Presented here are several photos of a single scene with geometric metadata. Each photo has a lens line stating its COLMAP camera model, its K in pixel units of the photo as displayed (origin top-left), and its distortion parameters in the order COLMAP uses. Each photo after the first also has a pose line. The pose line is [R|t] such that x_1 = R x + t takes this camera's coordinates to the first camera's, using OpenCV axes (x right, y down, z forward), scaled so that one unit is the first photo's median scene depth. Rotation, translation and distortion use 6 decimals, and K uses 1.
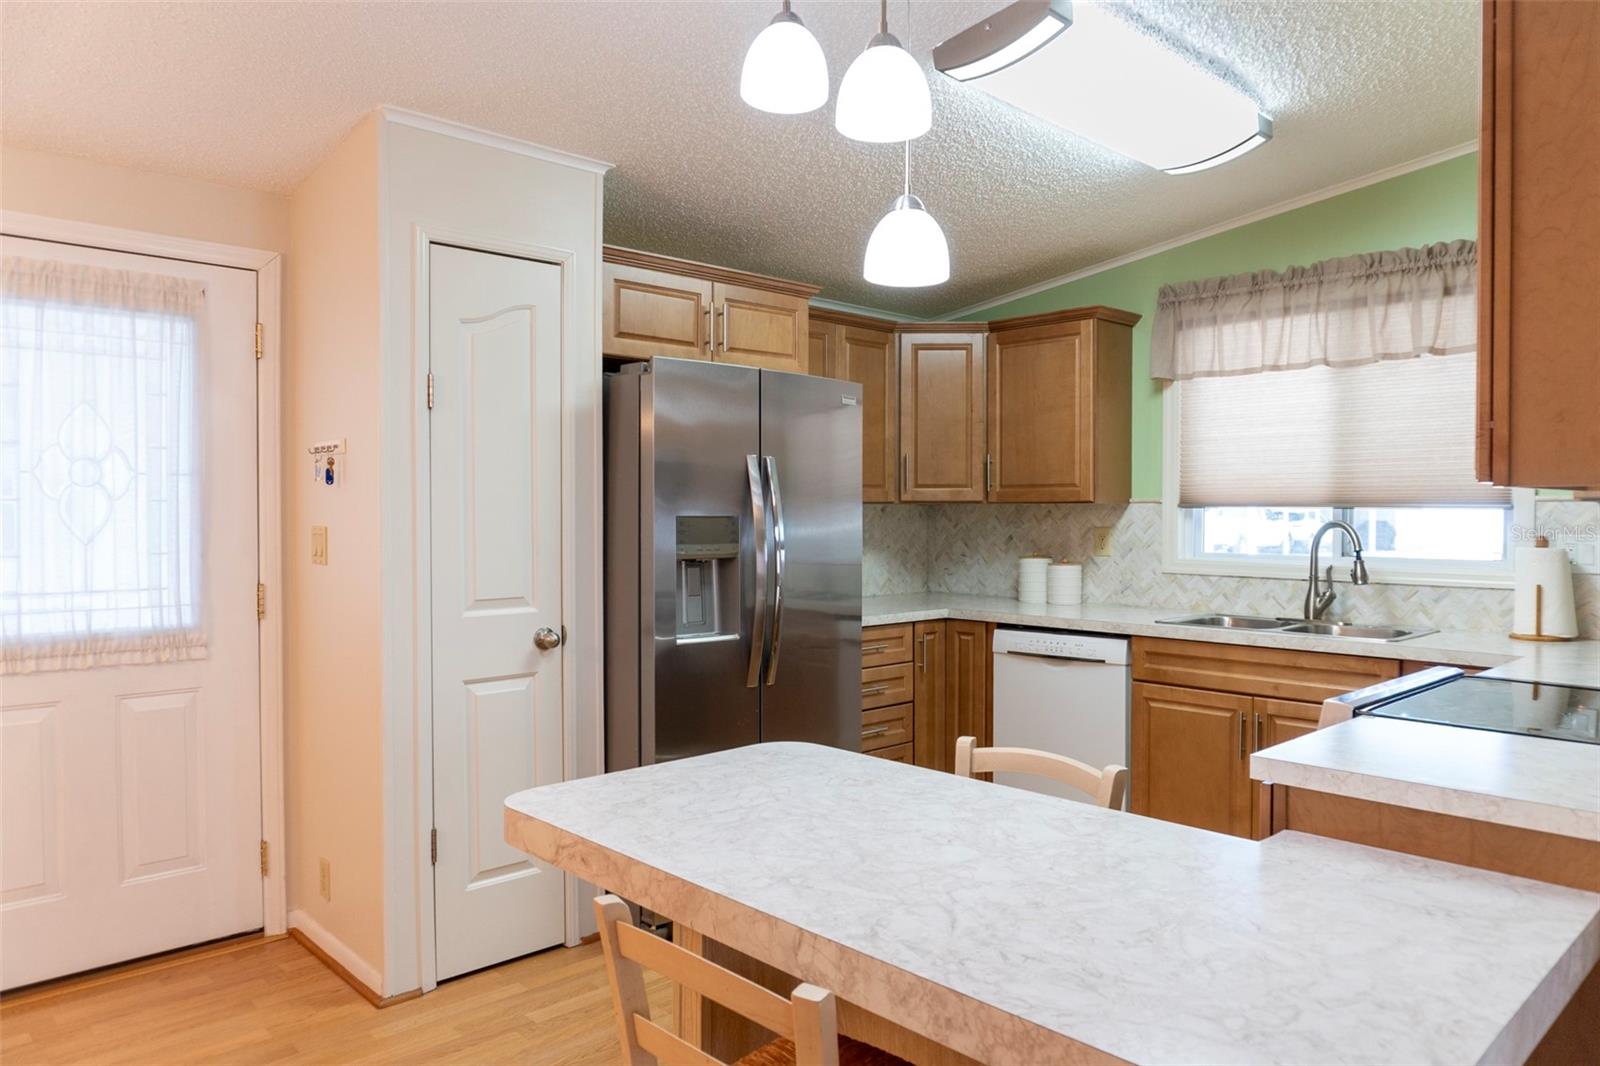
lens RADIAL K [[1084.2, 0, 821.7], [0, 1084.2, 532.6], [0, 0, 1]] dist [-0.022298, 0.005276]
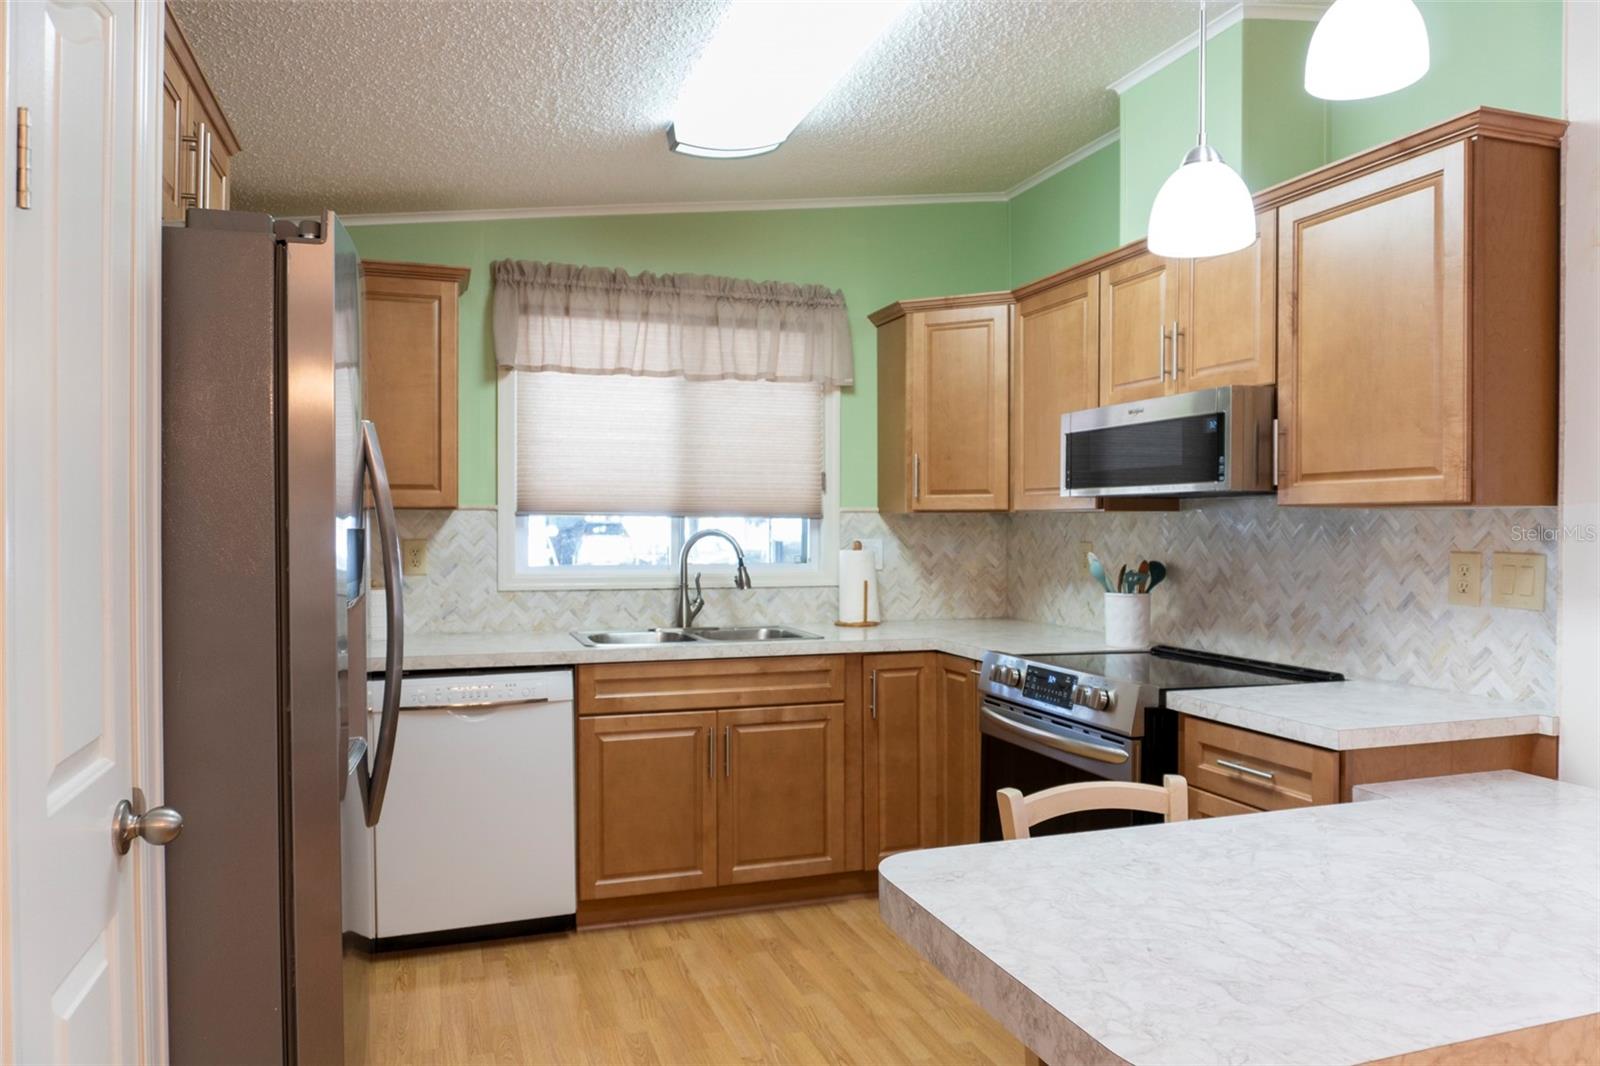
lens RADIAL K [[1084.2, 0, 785.9], [0, 1084.2, 530.1], [0, 0, 1]] dist [-0.022298, 0.005276]
pose [[0.429751, -0.006658, 0.902923, -0.427377], [0.016110, 0.999870, -0.000295, -0.008829], [-0.902804, 0.014673, 0.429803, 0.489109]]
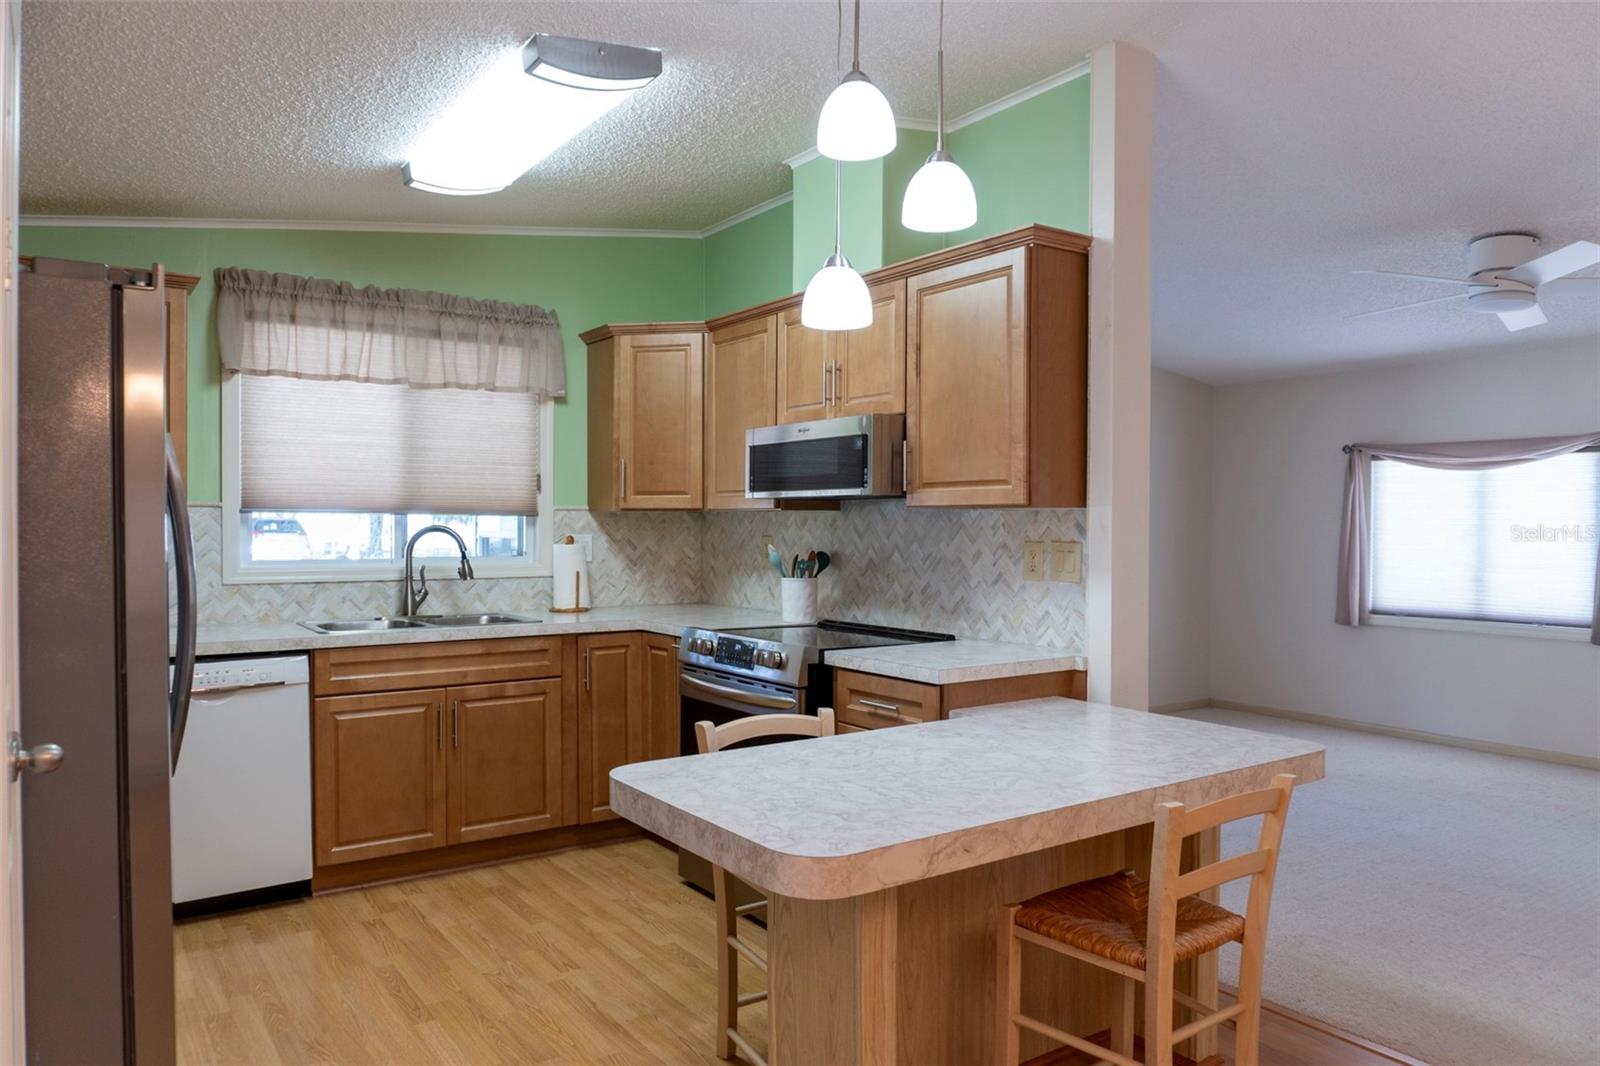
lens RADIAL K [[1084.2, 0, 796.5], [0, 1084.2, 532.3], [0, 0, 1]] dist [-0.022298, 0.005276]
pose [[0.154538, -0.011143, 0.987924, -0.579736], [0.016361, 0.999828, 0.008718, -0.007553], [-0.987851, 0.014816, 0.154693, 0.451807]]
